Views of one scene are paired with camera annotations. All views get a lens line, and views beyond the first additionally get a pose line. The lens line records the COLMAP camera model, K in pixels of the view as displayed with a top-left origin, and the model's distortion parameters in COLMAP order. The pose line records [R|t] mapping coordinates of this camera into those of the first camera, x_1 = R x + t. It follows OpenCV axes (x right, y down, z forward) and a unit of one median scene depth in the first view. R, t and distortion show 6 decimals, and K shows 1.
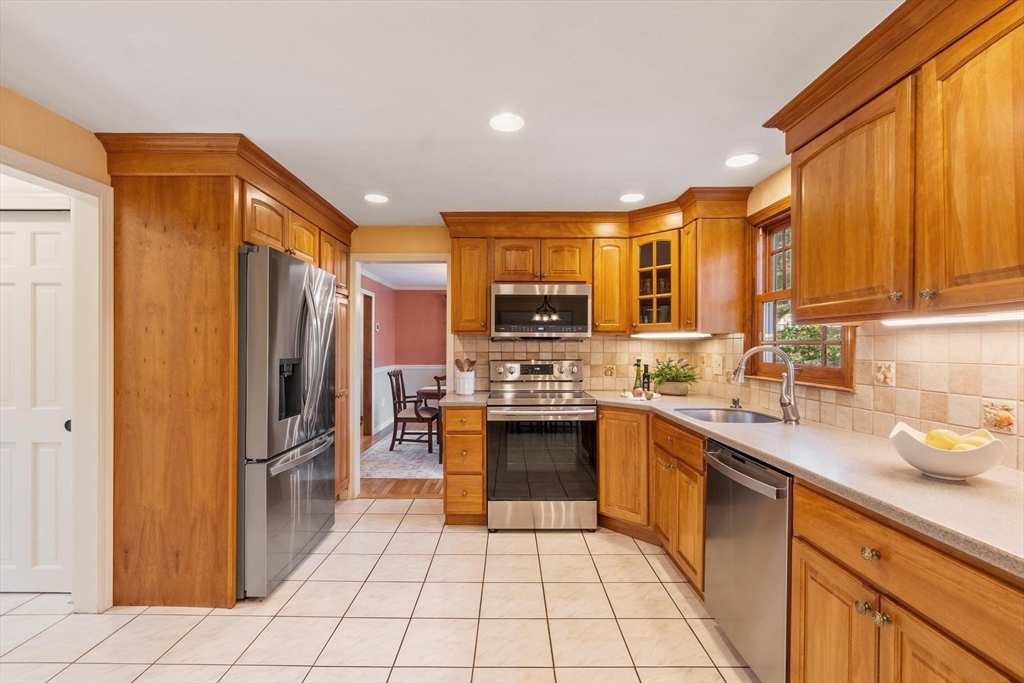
lens RADIAL K [[447.0, 0, 502.2], [0, 447.0, 347.0], [0, 0, 1]] dist [0.002977, -0.000443]
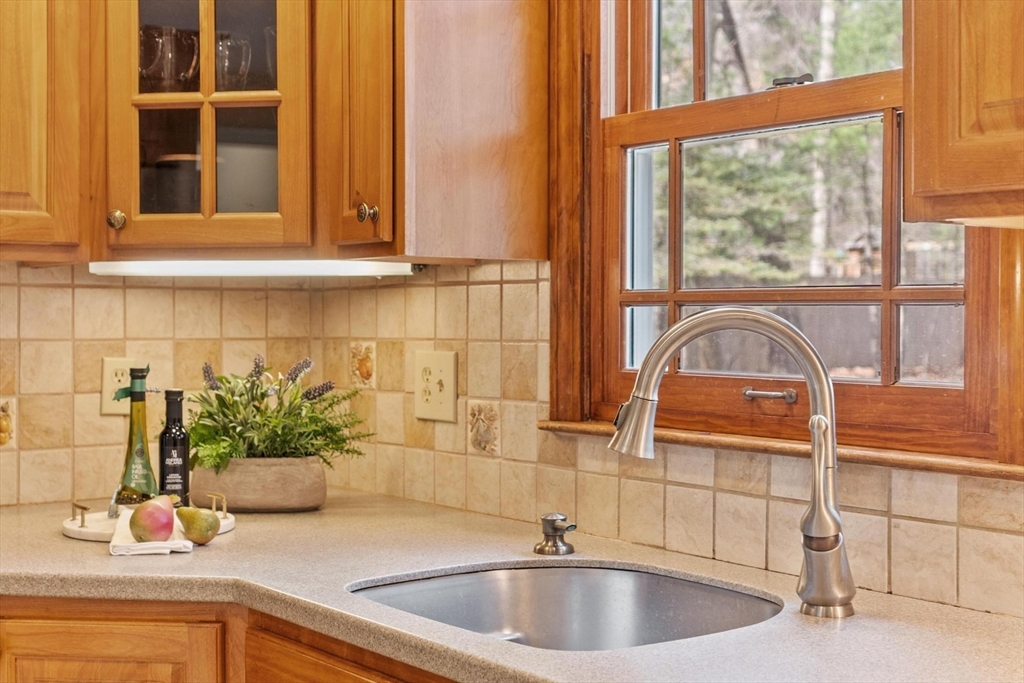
lens RADIAL K [[1368.6, 0, 513.2], [0, 1368.6, 336.6], [0, 0, 1]] dist [0.013345, 0.000000]
pose [[0.783285, -0.009248, 0.621595, 0.019561], [0.002227, 0.999925, 0.012070, 0.003351], [-0.621659, -0.008070, 0.783246, 0.354725]]
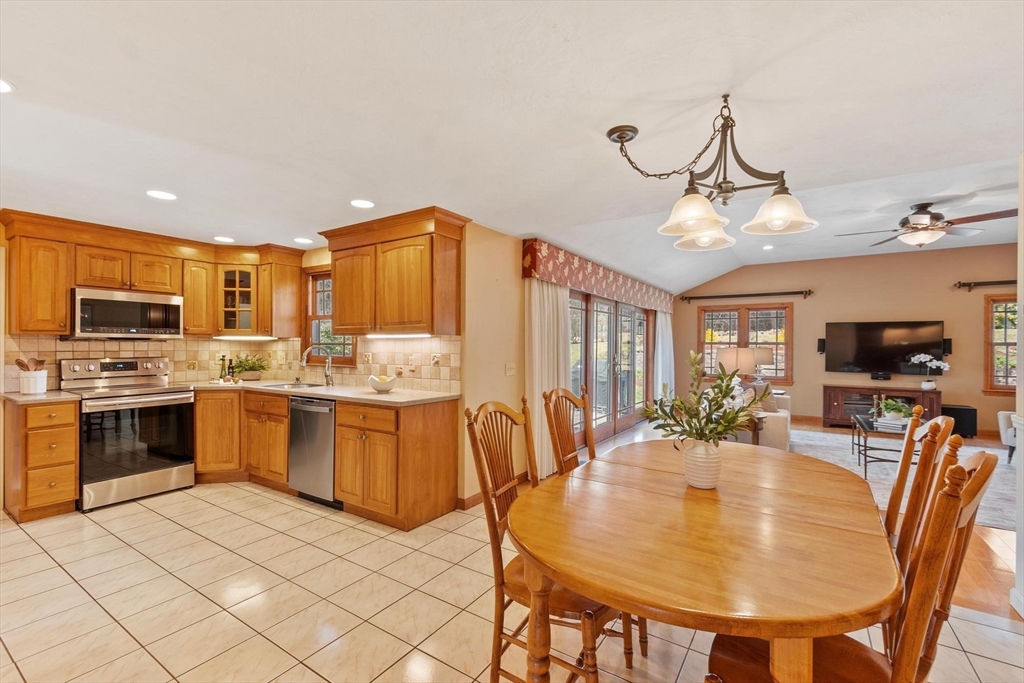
lens RADIAL K [[447.0, 0, 509.1], [0, 447.0, 348.9], [0, 0, 1]] dist [0.002977, -0.000443]
pose [[0.542800, -0.005928, 0.839841, -0.389765], [-0.000571, 0.999972, 0.007427, -0.002689], [-0.839862, -0.004511, 0.542782, -0.490084]]
